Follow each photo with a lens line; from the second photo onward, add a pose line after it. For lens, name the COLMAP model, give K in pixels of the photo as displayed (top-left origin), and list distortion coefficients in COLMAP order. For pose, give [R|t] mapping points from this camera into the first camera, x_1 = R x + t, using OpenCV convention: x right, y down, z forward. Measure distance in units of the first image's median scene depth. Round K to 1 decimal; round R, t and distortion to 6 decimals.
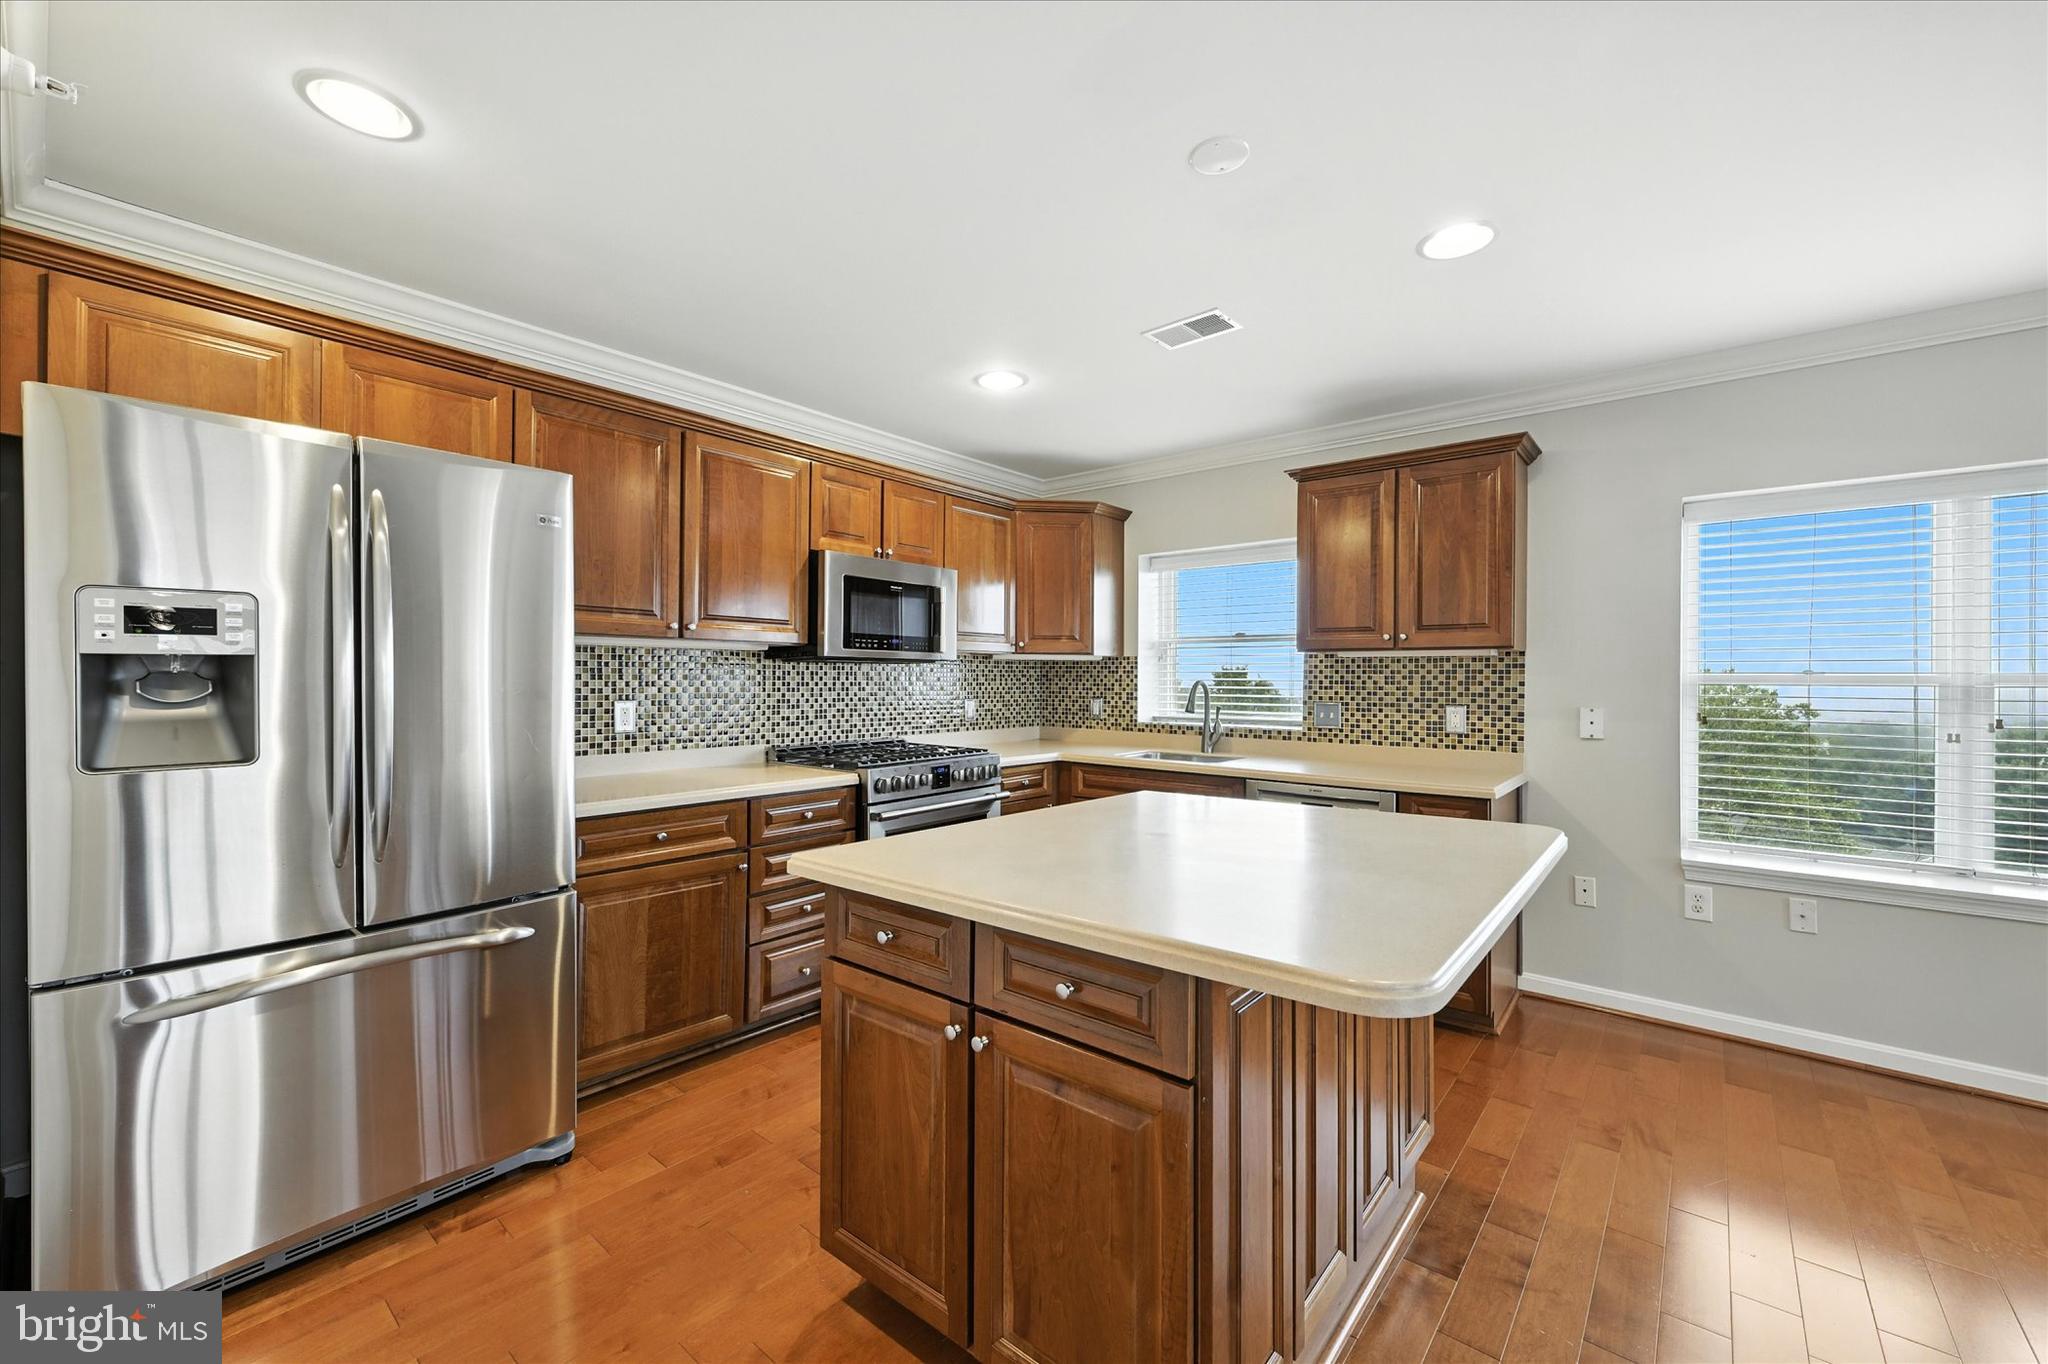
lens RADIAL K [[816.5, 0, 1021.9], [0, 816.5, 672.9], [0, 0, 1]] dist [-0.002644, 0.000812]
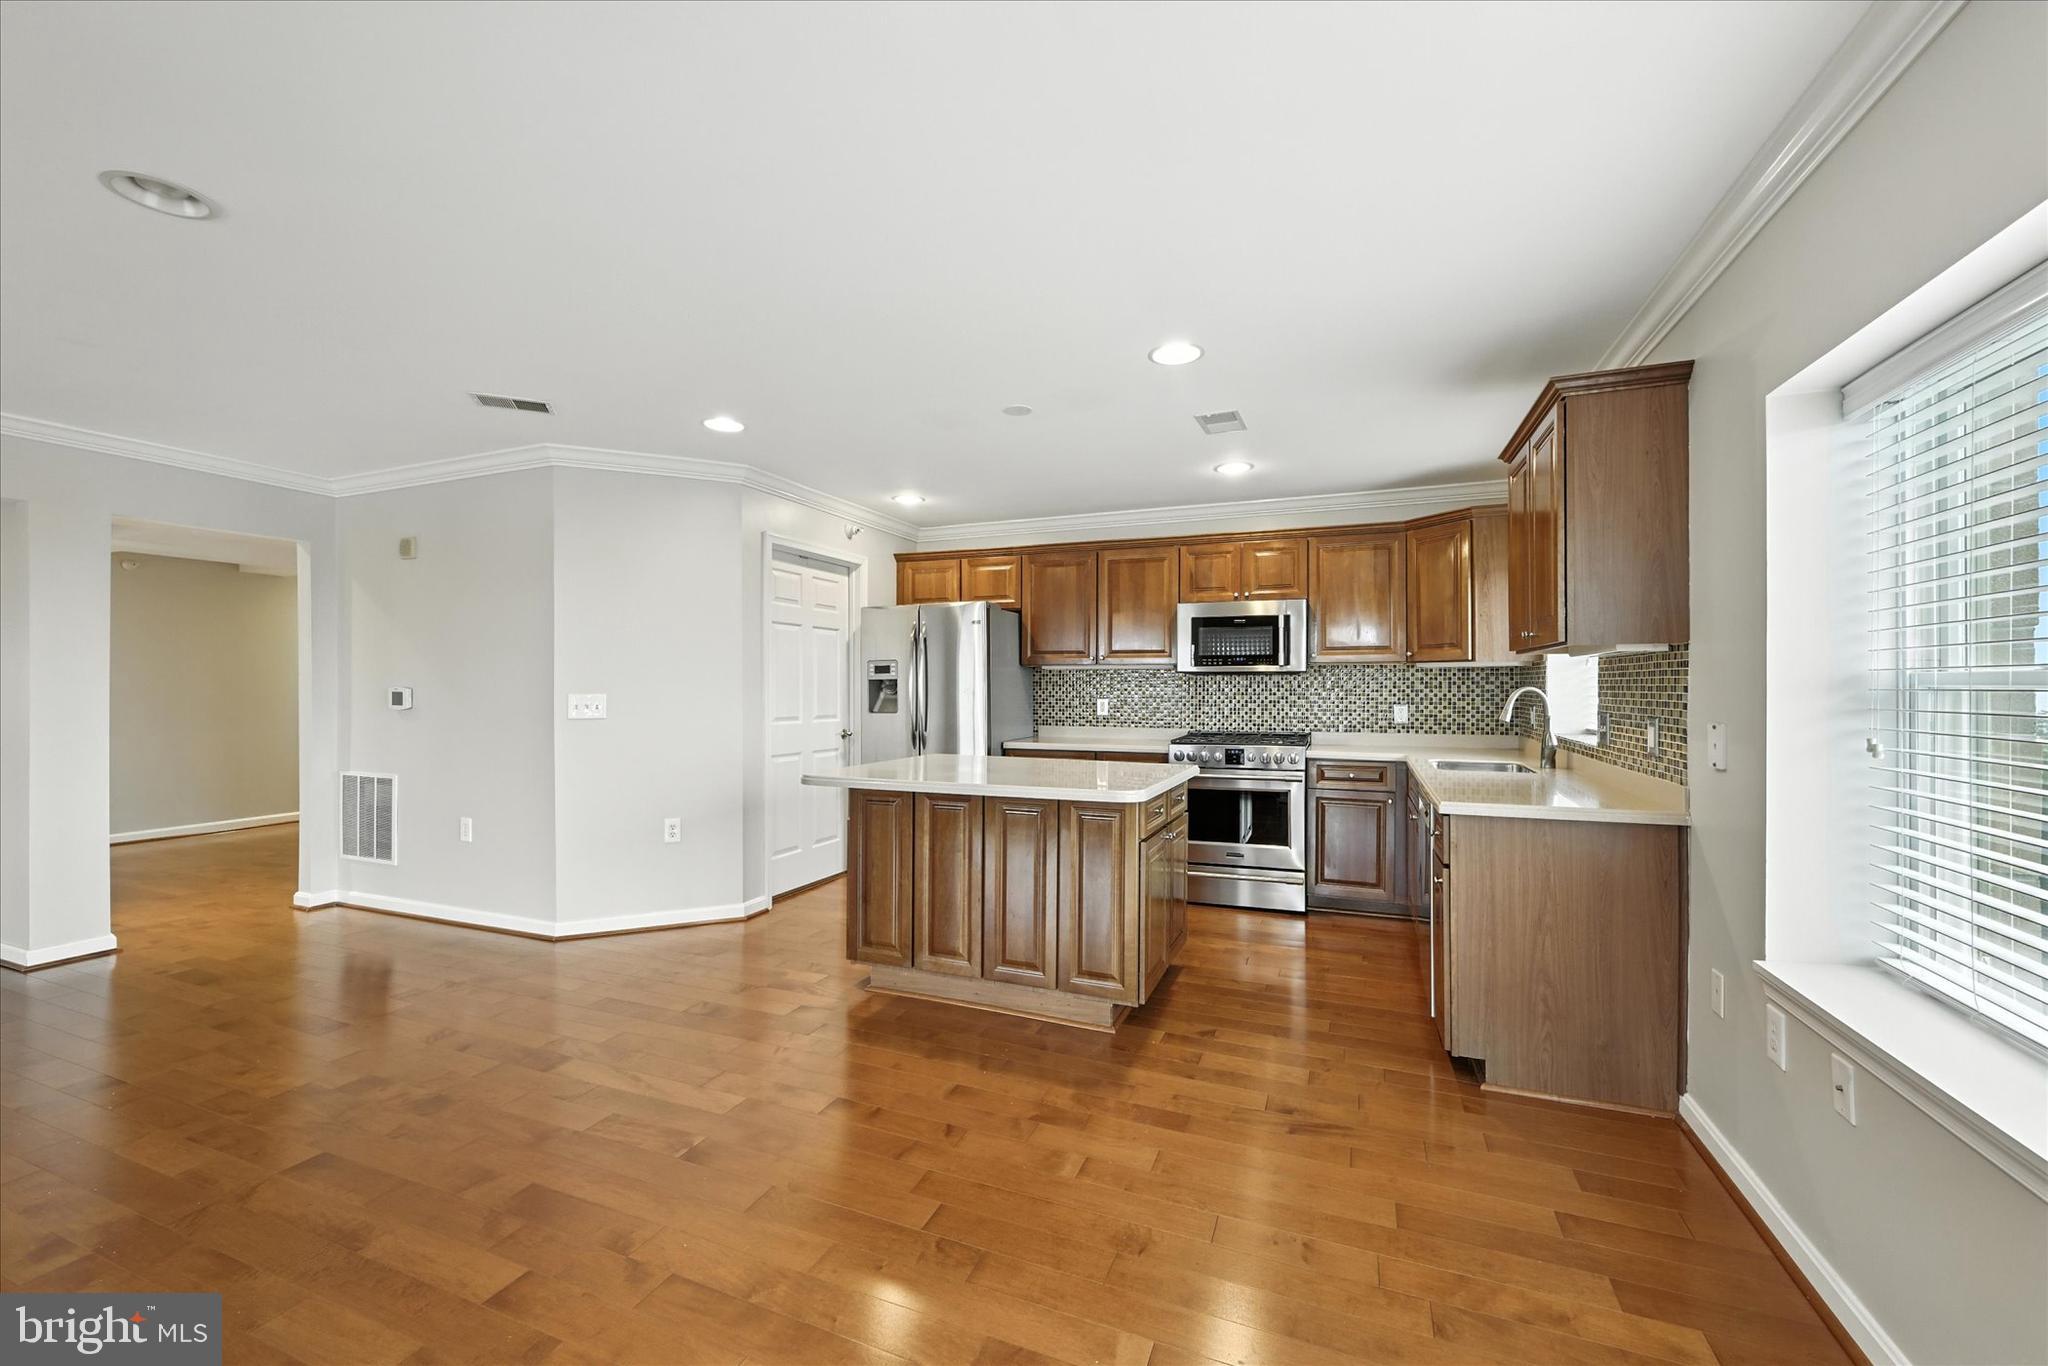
lens RADIAL K [[816.5, 0, 1023.1], [0, 816.5, 683.3], [0, 0, 1]] dist [-0.002644, 0.000812]
pose [[0.312145, -0.007750, -0.950003, 1.061052], [0.006798, 0.999959, -0.005924, 0.008255], [0.950010, -0.004609, 0.312185, 0.215299]]
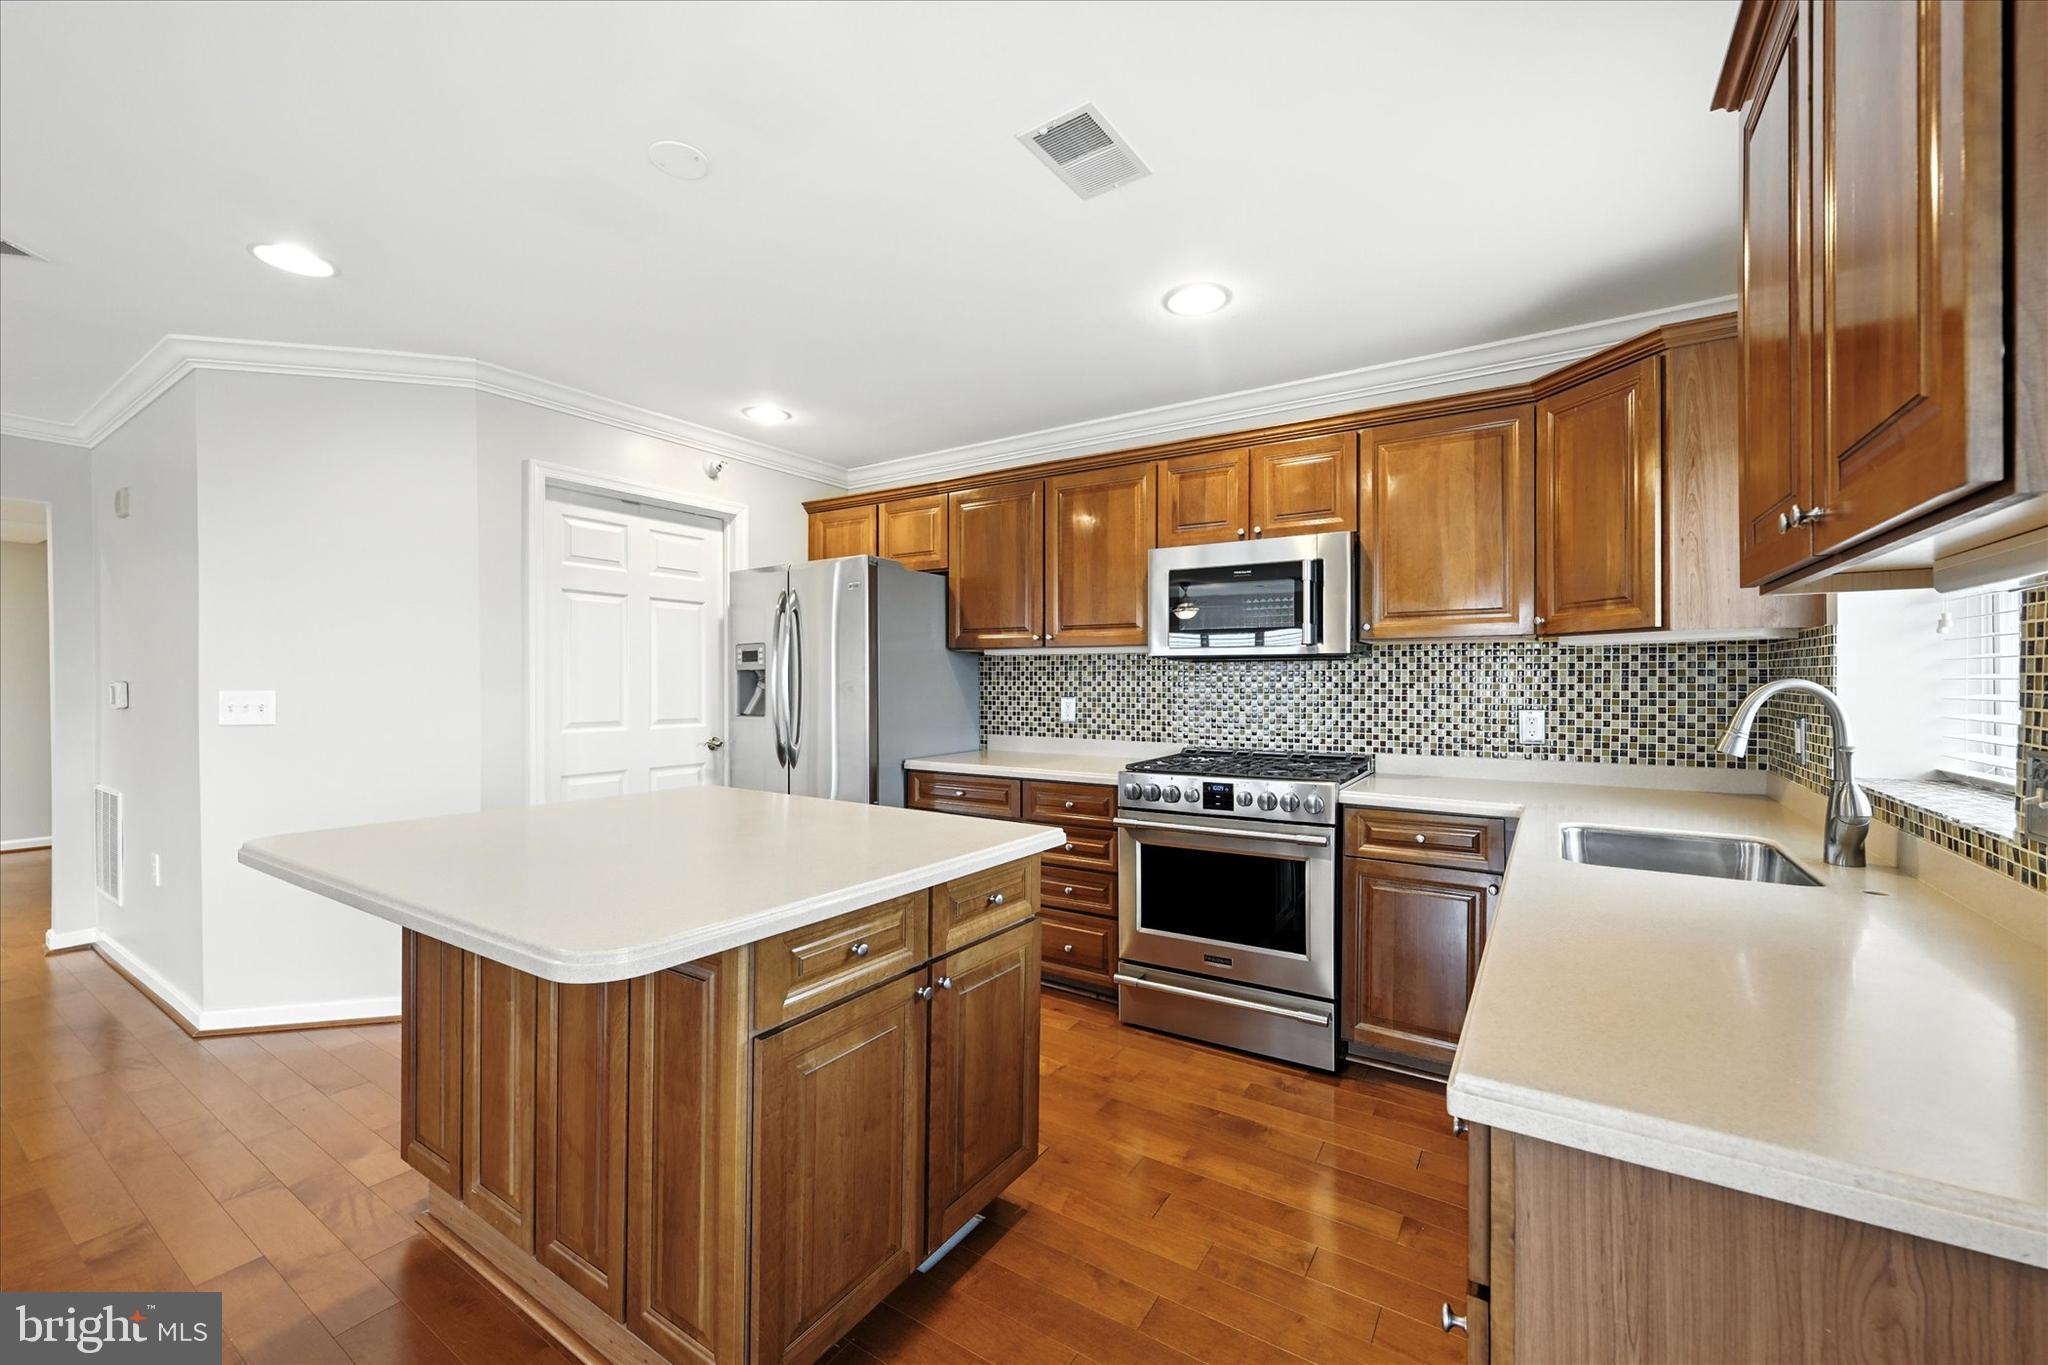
lens RADIAL K [[816.5, 0, 1022.2], [0, 816.5, 681.2], [0, 0, 1]] dist [-0.002644, 0.000812]
pose [[0.122233, -0.002717, -0.992498, 0.671929], [0.006735, 0.999975, -0.001908, 0.009882], [0.992479, -0.006452, 0.122248, 0.670489]]
